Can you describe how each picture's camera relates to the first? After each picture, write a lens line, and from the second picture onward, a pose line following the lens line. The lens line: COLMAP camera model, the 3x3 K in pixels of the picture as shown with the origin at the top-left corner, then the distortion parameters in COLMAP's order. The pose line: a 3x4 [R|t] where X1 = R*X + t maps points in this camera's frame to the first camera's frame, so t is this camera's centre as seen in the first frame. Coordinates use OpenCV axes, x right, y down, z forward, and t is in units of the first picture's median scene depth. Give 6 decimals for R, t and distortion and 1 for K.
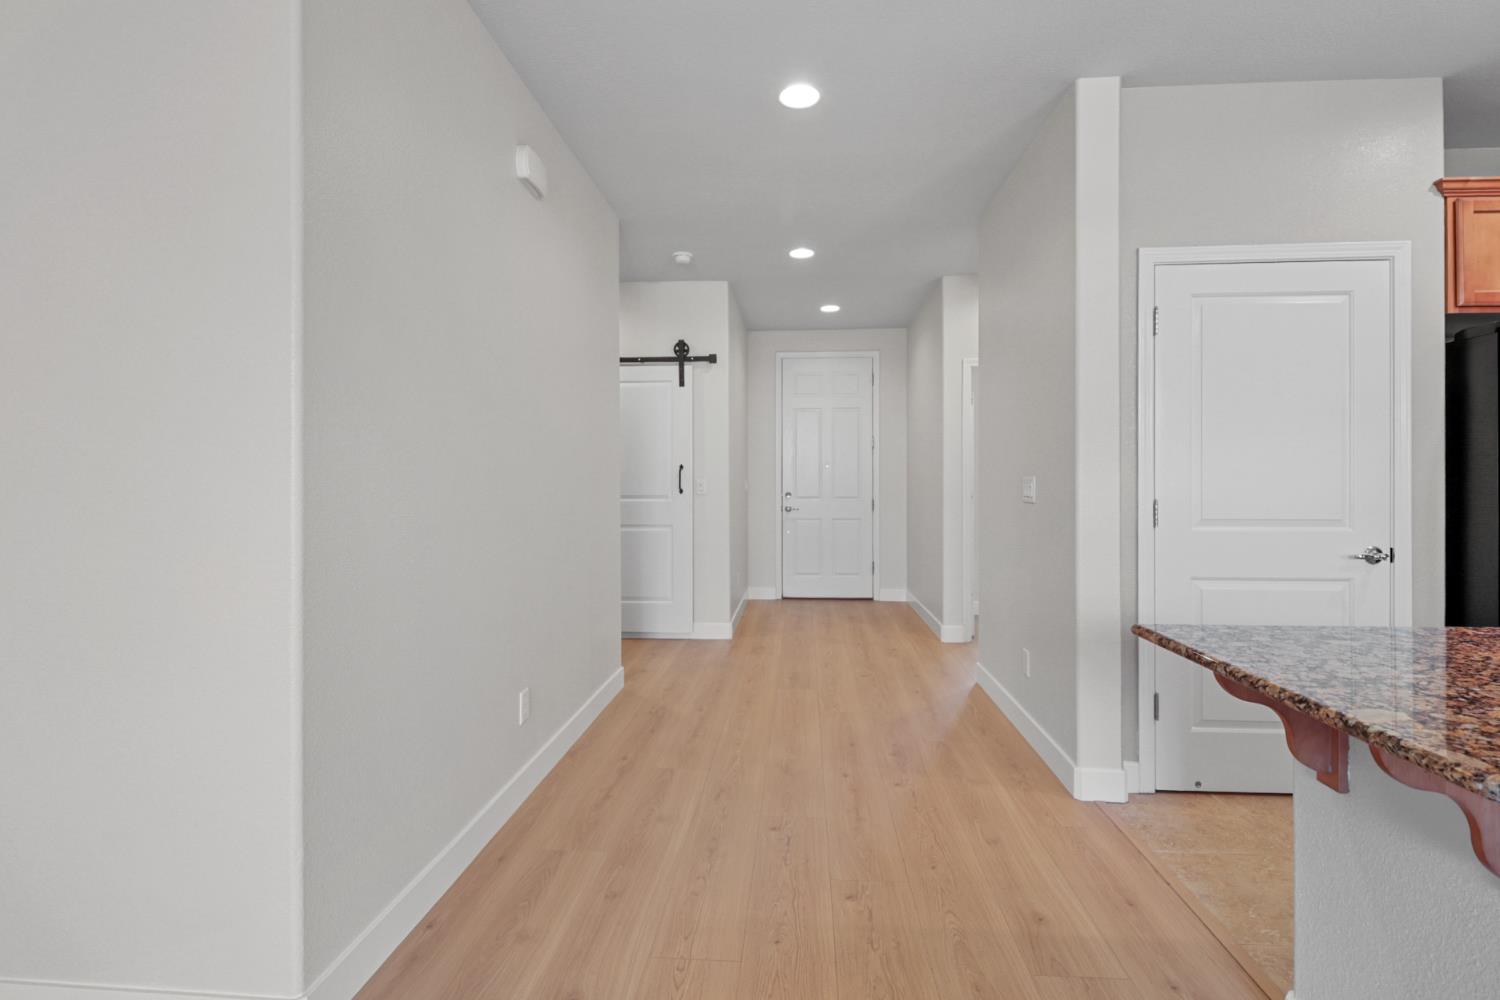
lens RADIAL K [[692.9, 0, 758.8], [0, 692.9, 481.5], [0, 0, 1]] dist [0.016020, -0.011458]
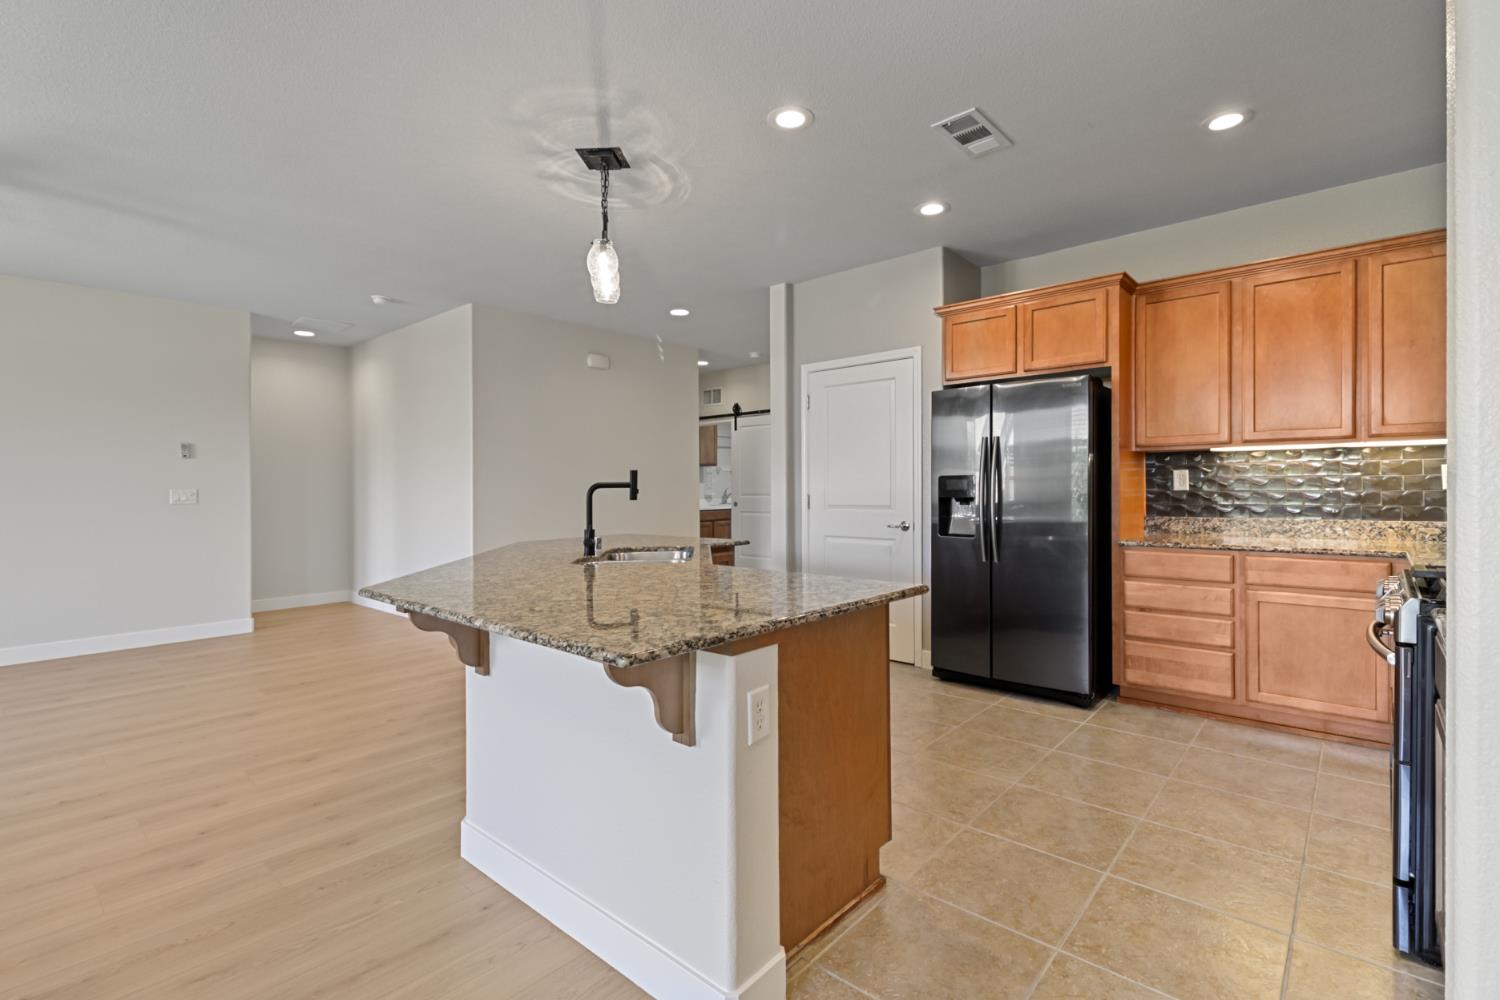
lens RADIAL K [[692.9, 0, 754.5], [0, 692.9, 490.7], [0, 0, 1]] dist [0.016020, -0.011458]
pose [[0.792018, -0.004194, -0.610483, 1.638764], [0.009994, 0.999931, 0.006095, 0.001927], [0.610415, -0.010928, 0.792006, -0.617265]]
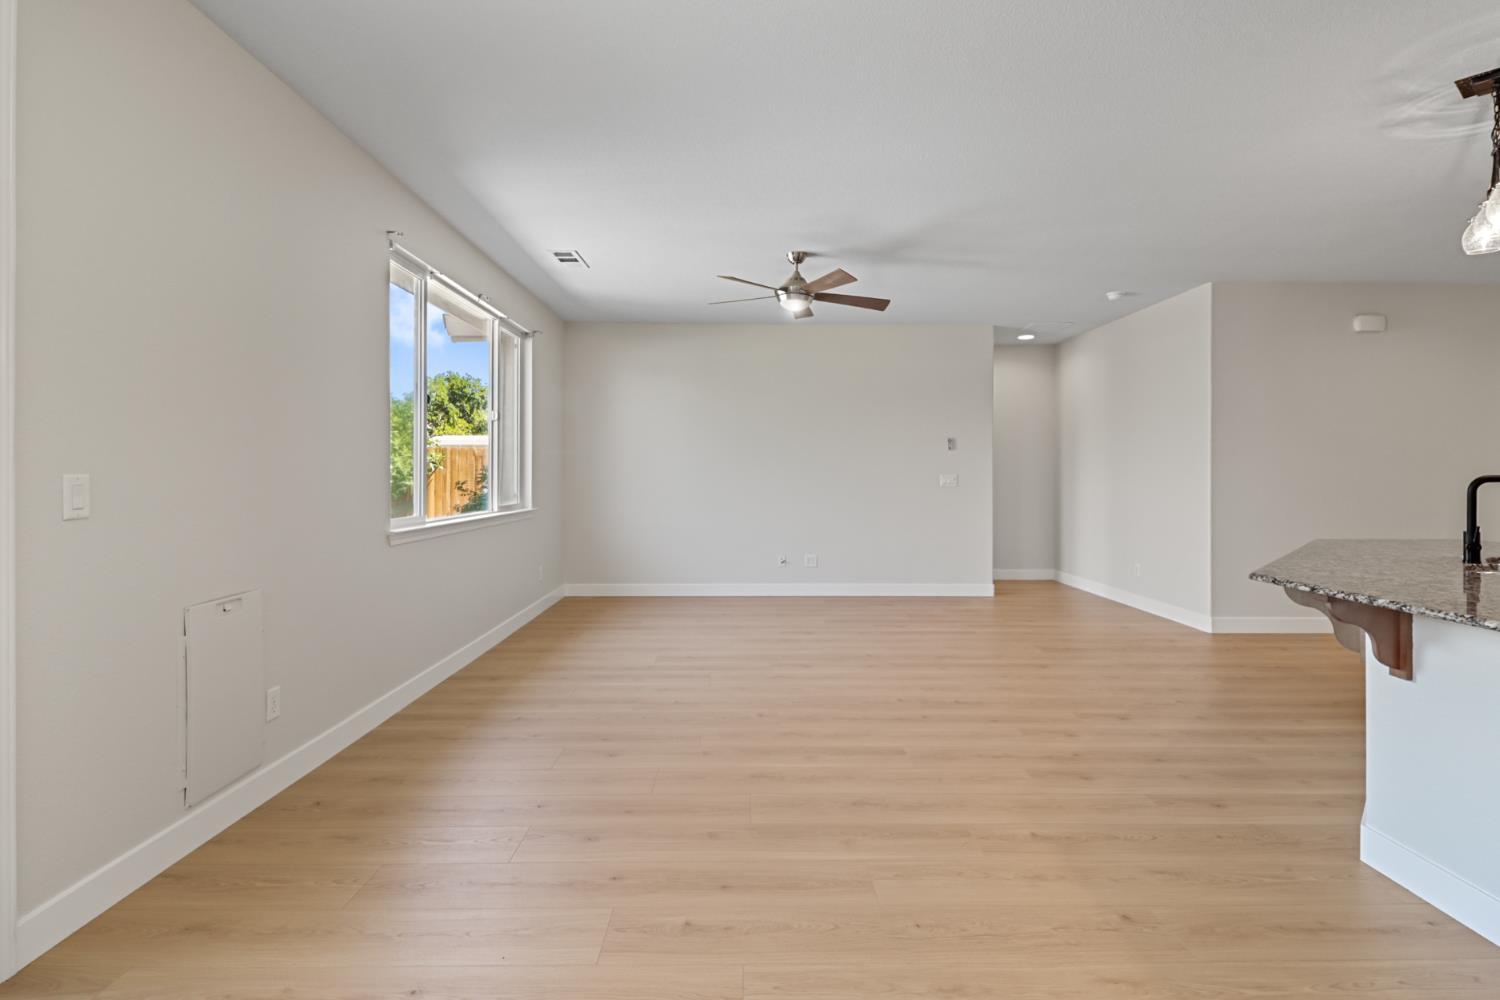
lens RADIAL K [[714.7, 0, 758.6], [0, 714.7, 469.8], [0, 0, 1]] dist [0.016743, -0.005859]
pose [[0.081600, -0.006831, -0.996642, 1.630837], [-0.002985, 0.999970, -0.007098, -0.003932], [0.996661, 0.003555, 0.081577, -0.942844]]
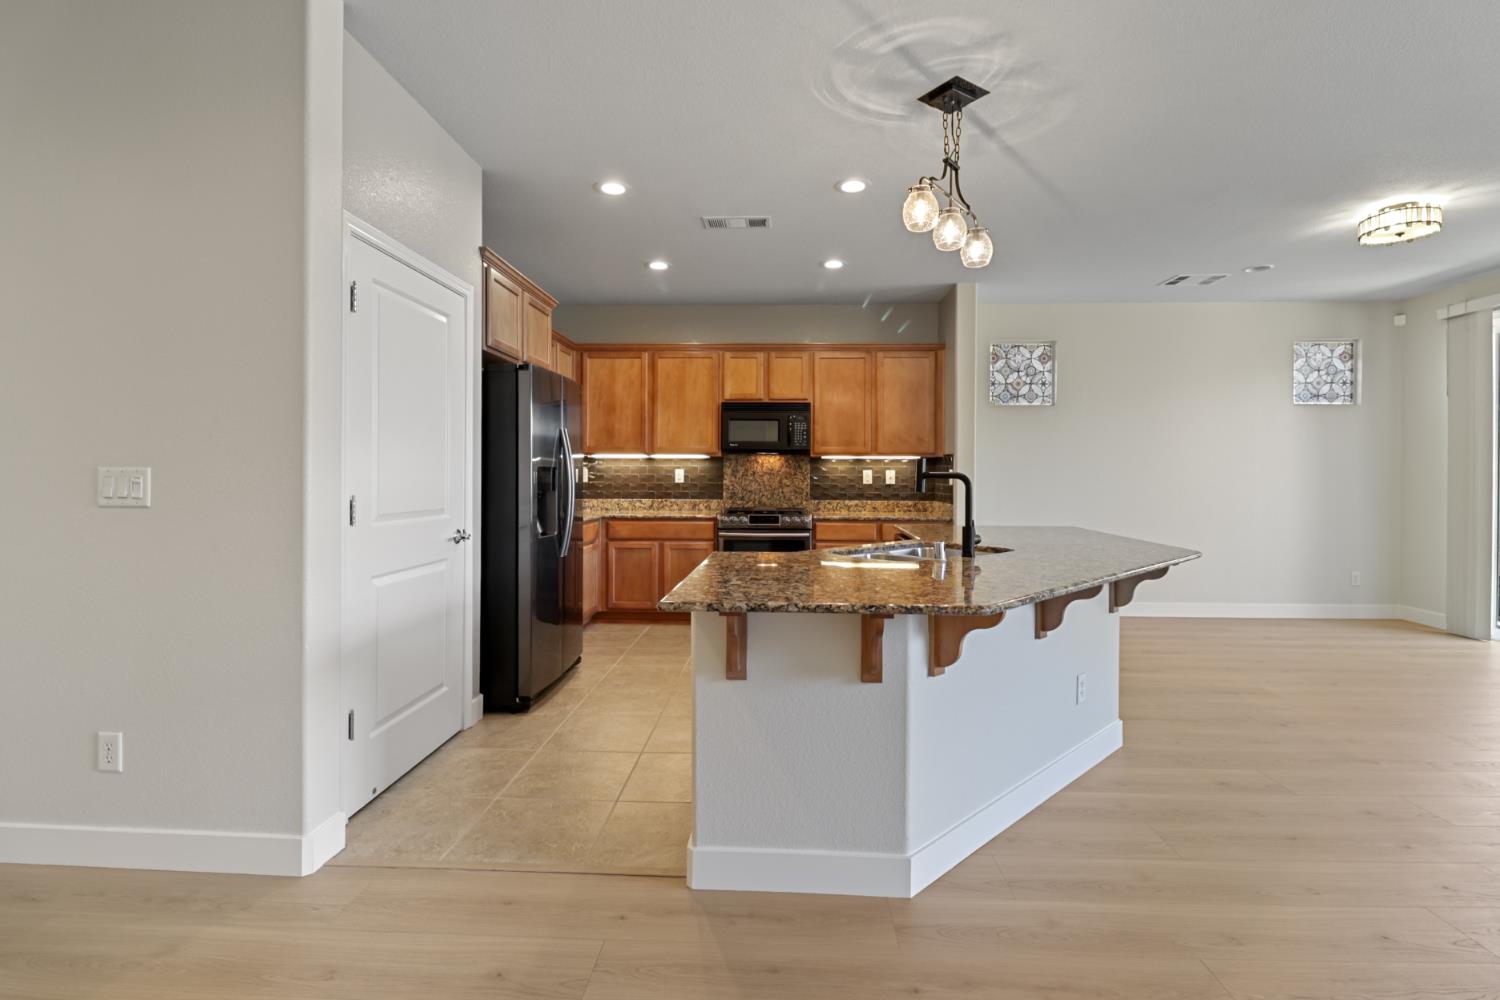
lens RADIAL K [[692.9, 0, 755.3], [0, 692.9, 481.3], [0, 0, 1]] dist [0.016020, -0.011458]
pose [[-0.022636, -0.007368, 0.999717, -0.345496], [-0.002981, 0.999969, 0.007302, -0.001364], [-0.999739, -0.002815, -0.022657, 0.505498]]
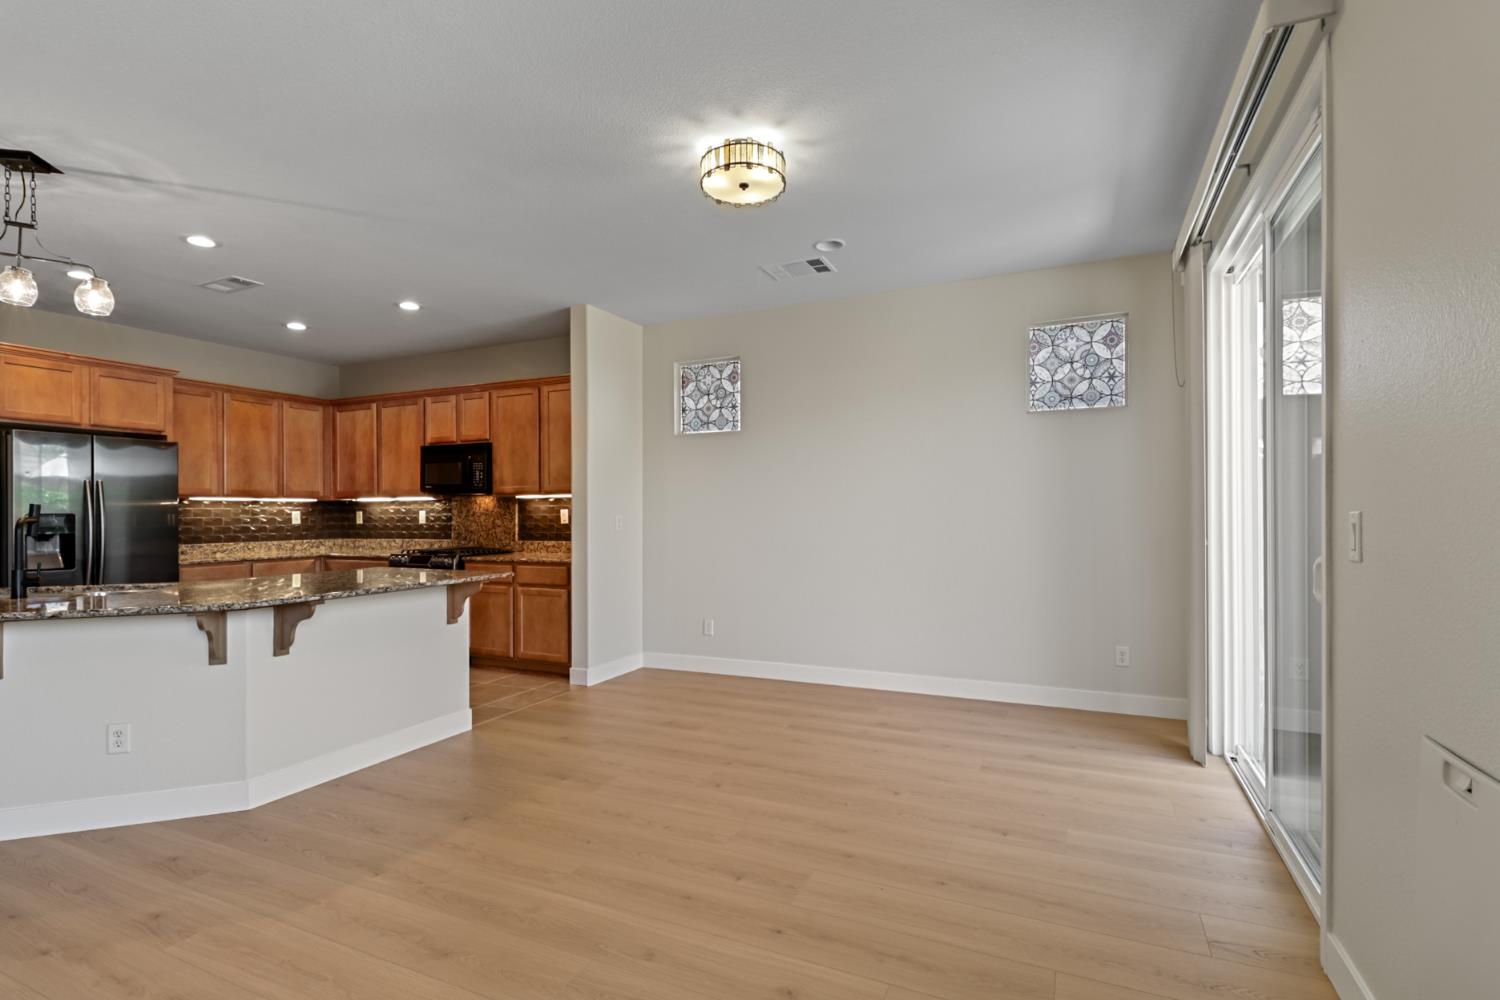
lens RADIAL K [[714.7, 0, 743.6], [0, 714.7, 510.4], [0, 0, 1]] dist [0.016743, -0.005859]
pose [[0.365690, 0.002634, 0.930733, 0.049487], [0.007847, 0.999952, -0.005913, -0.001521], [-0.930704, 0.009466, 0.365651, -1.293563]]
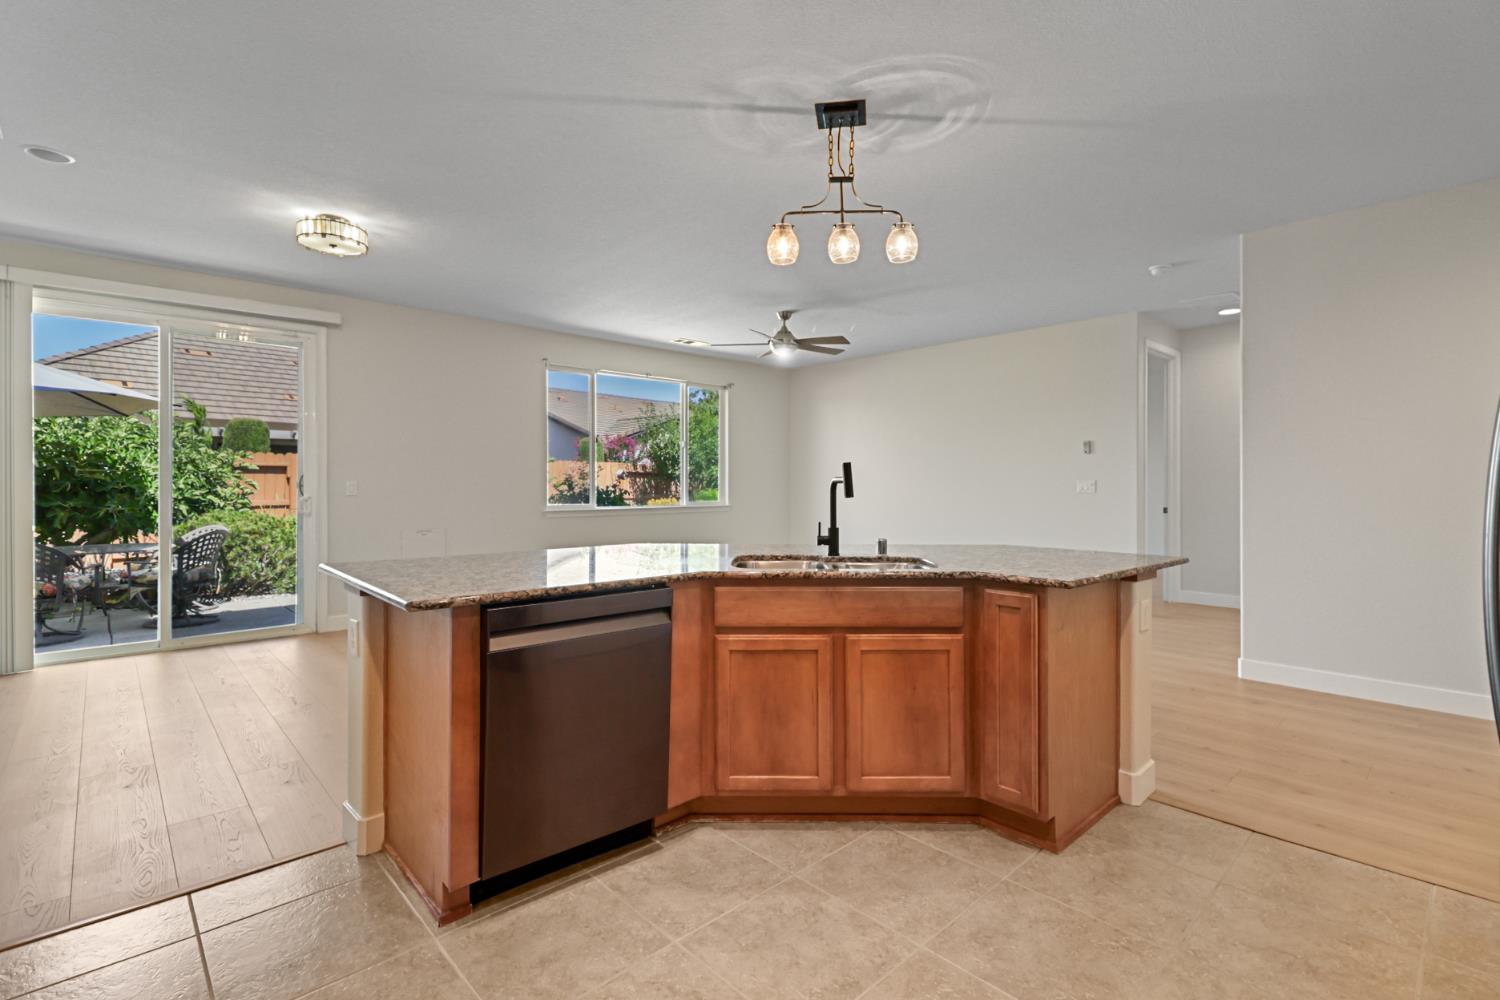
lens RADIAL K [[692.9, 0, 760.6], [0, 692.9, 479.2], [0, 0, 1]] dist [0.016020, -0.011458]
pose [[-0.681873, -0.003716, -0.731461, 1.568460], [-0.000318, 0.999989, -0.004783, 0.000494], [0.731471, -0.003029, -0.681866, 0.831759]]
